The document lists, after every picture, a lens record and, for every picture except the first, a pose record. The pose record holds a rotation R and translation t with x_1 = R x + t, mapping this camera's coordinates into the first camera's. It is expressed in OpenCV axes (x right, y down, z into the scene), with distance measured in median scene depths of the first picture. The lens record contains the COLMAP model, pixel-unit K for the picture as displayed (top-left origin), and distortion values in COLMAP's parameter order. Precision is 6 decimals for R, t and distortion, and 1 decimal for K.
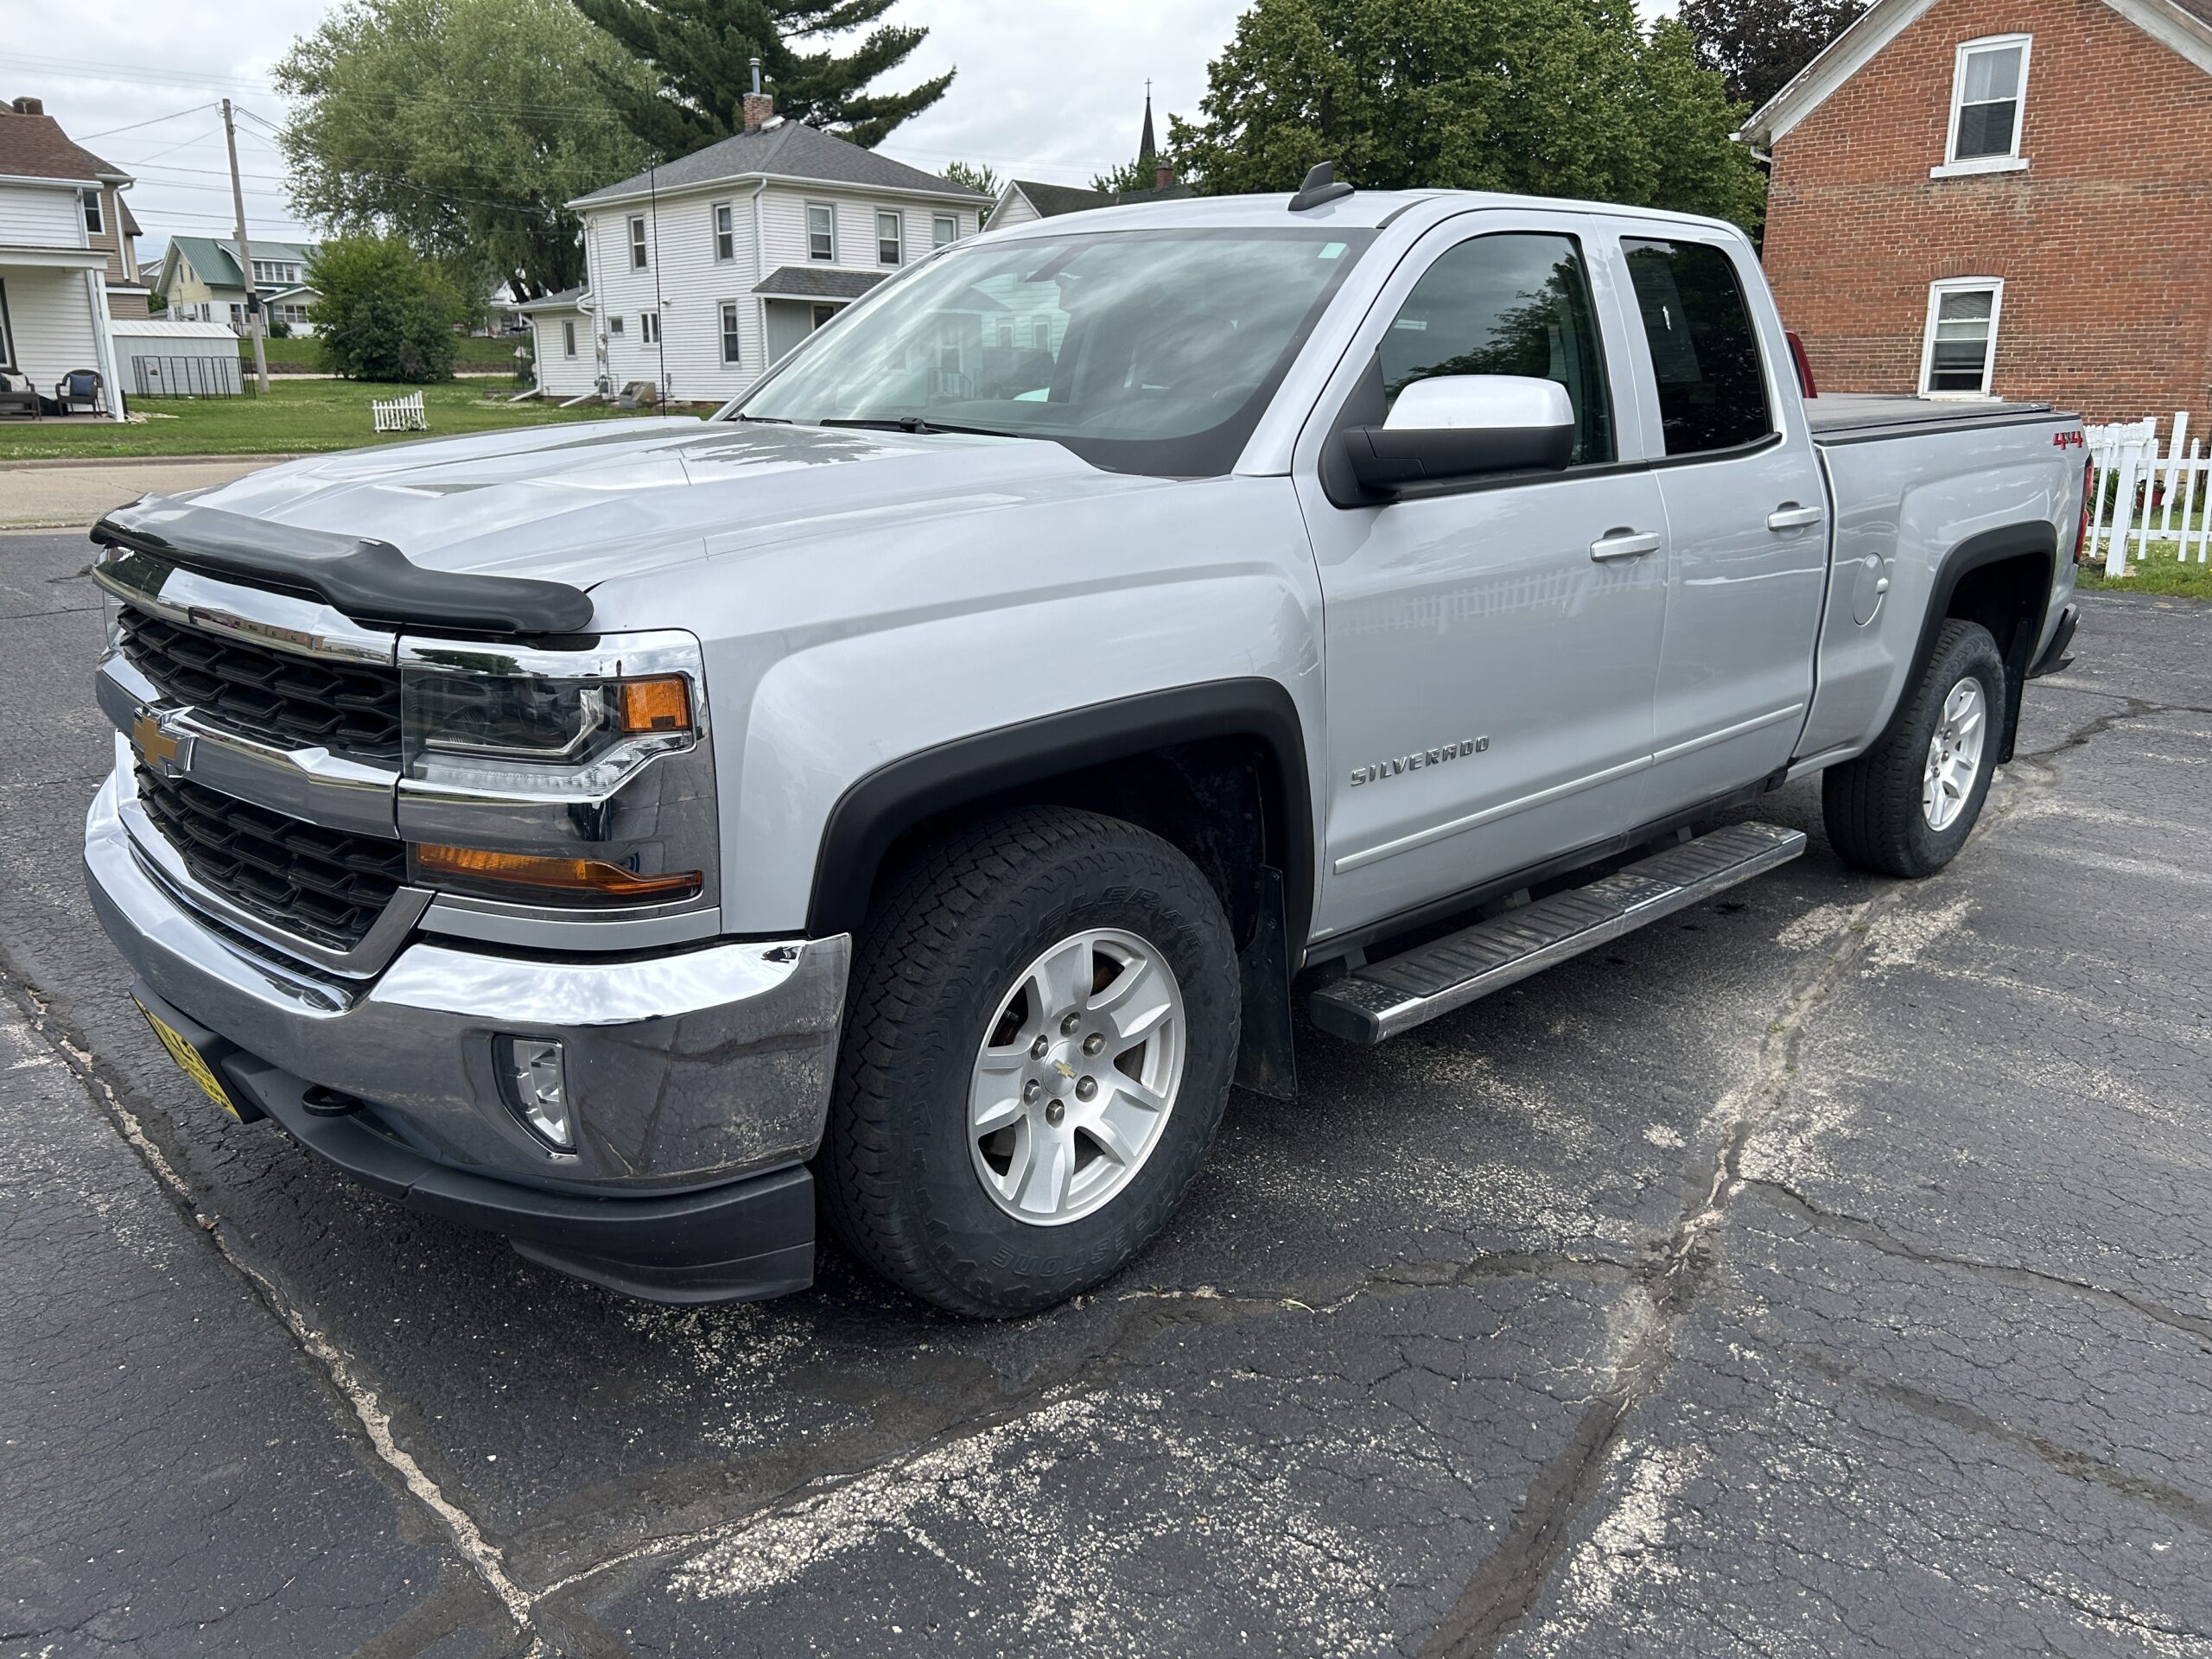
lens RADIAL K [[1677.5, 0, 1108.6], [0, 1677.5, 806.8], [0, 0, 1]] dist [0.053476, -0.062242]
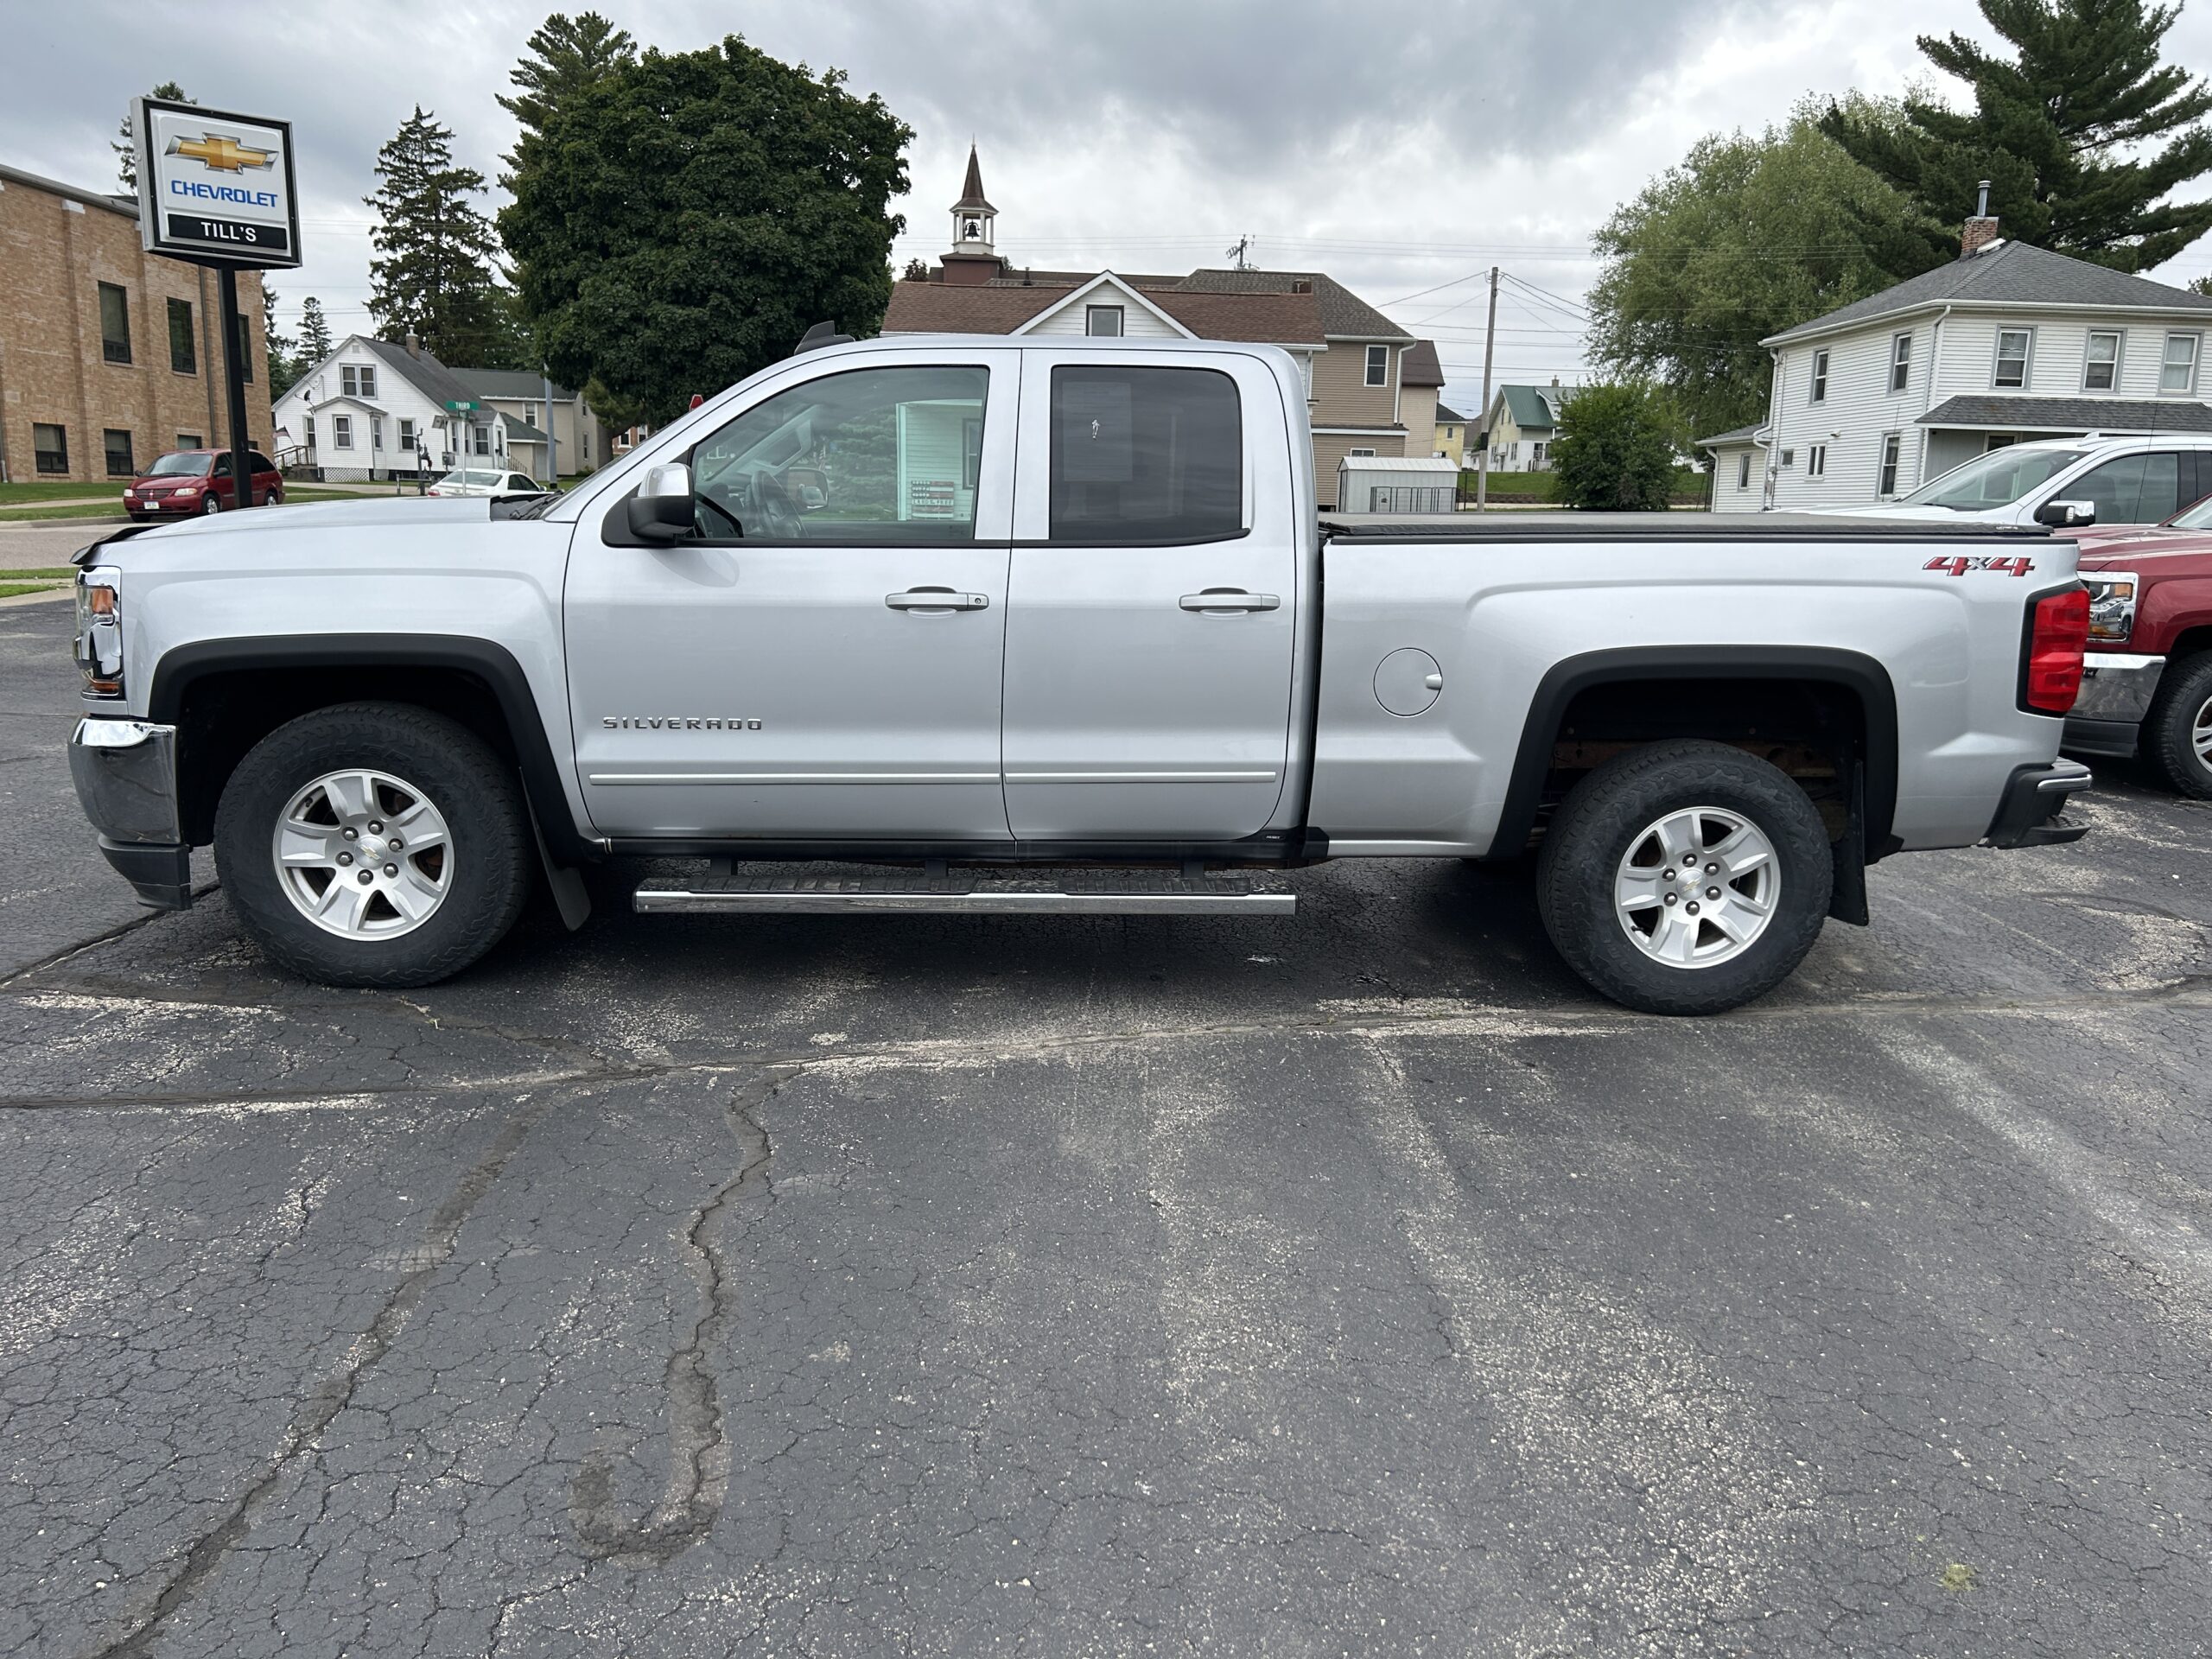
lens RADIAL K [[1677.5, 0, 1140.3], [0, 1677.5, 839.5], [0, 0, 1]] dist [0.053476, -0.062242]
pose [[0.748954, 0.146370, -0.646253, 0.110858], [-0.183140, 0.983032, 0.010404, -0.001326], [0.636810, 0.110563, 0.763052, 0.011320]]
